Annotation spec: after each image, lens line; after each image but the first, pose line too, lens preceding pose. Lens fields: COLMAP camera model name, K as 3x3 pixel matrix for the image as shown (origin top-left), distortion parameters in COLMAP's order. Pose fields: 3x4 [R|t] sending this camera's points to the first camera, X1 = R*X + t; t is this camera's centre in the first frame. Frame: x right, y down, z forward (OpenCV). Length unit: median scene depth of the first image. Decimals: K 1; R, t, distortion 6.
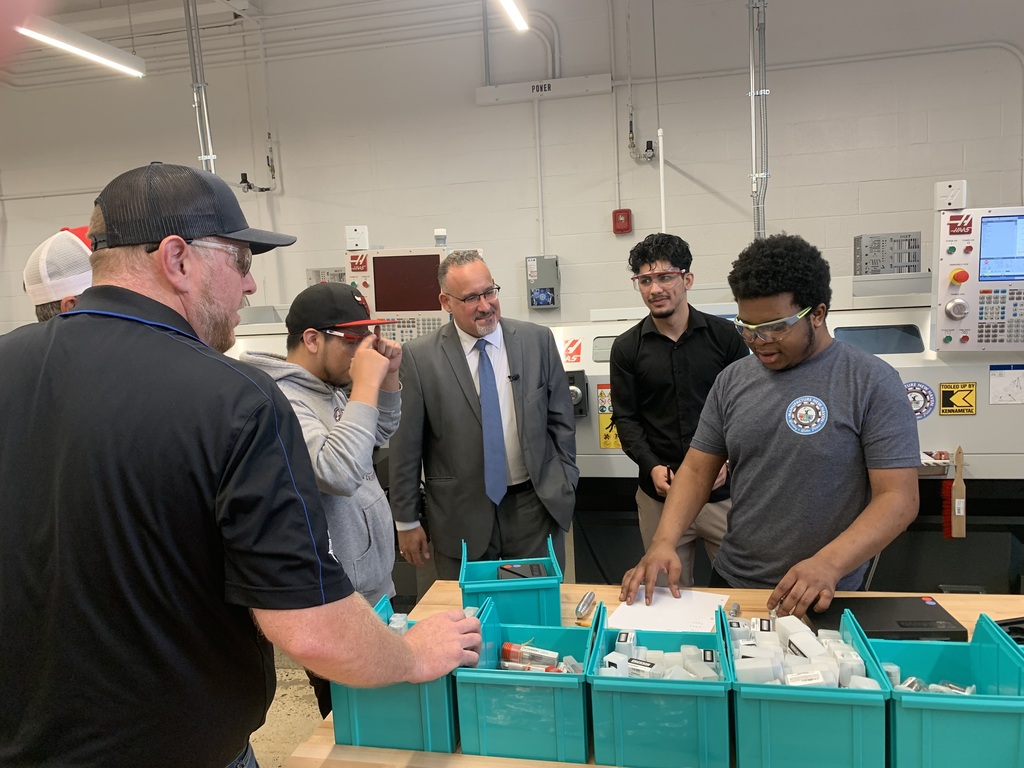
lens RADIAL K [[776.8, 0, 512.0], [0, 776.8, 384.0], [0, 0, 1]] dist [0.001048, -0.000112]
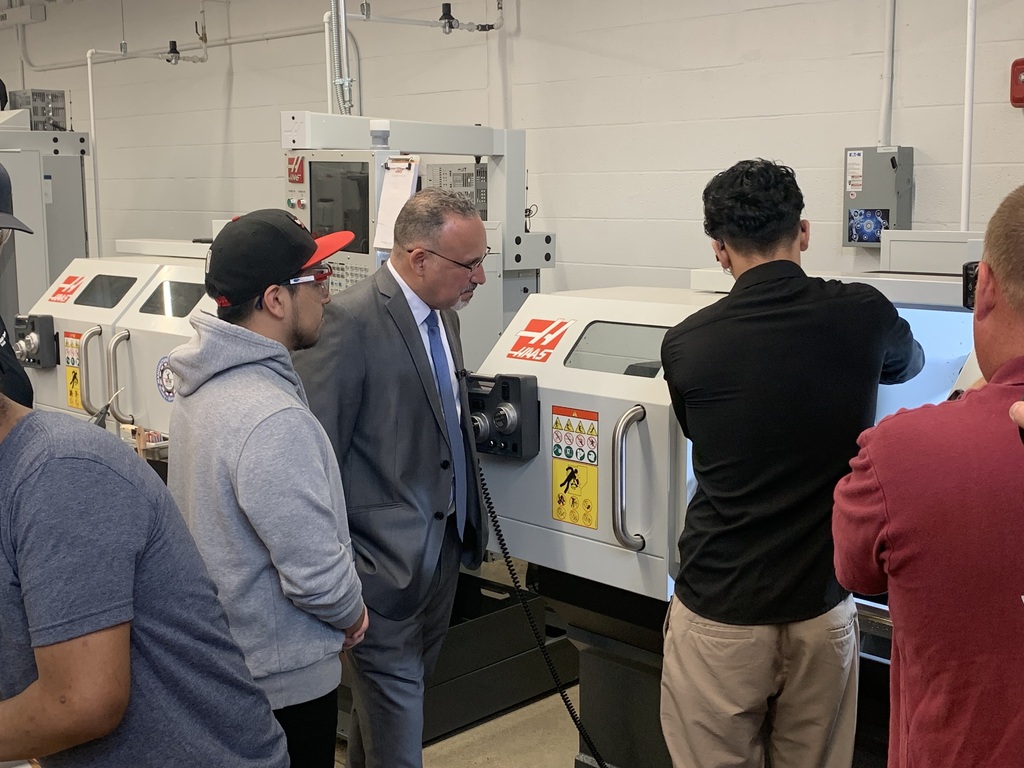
lens RADIAL K [[1354.8, 0, 512.0], [0, 1354.8, 384.0], [0, 0, 1]] dist [0.172433, 0.000002]
pose [[0.820006, 0.124698, -0.558606, 0.566162], [-0.101767, 0.992192, 0.072099, -0.074047], [0.563235, -0.002274, 0.826293, 0.152775]]
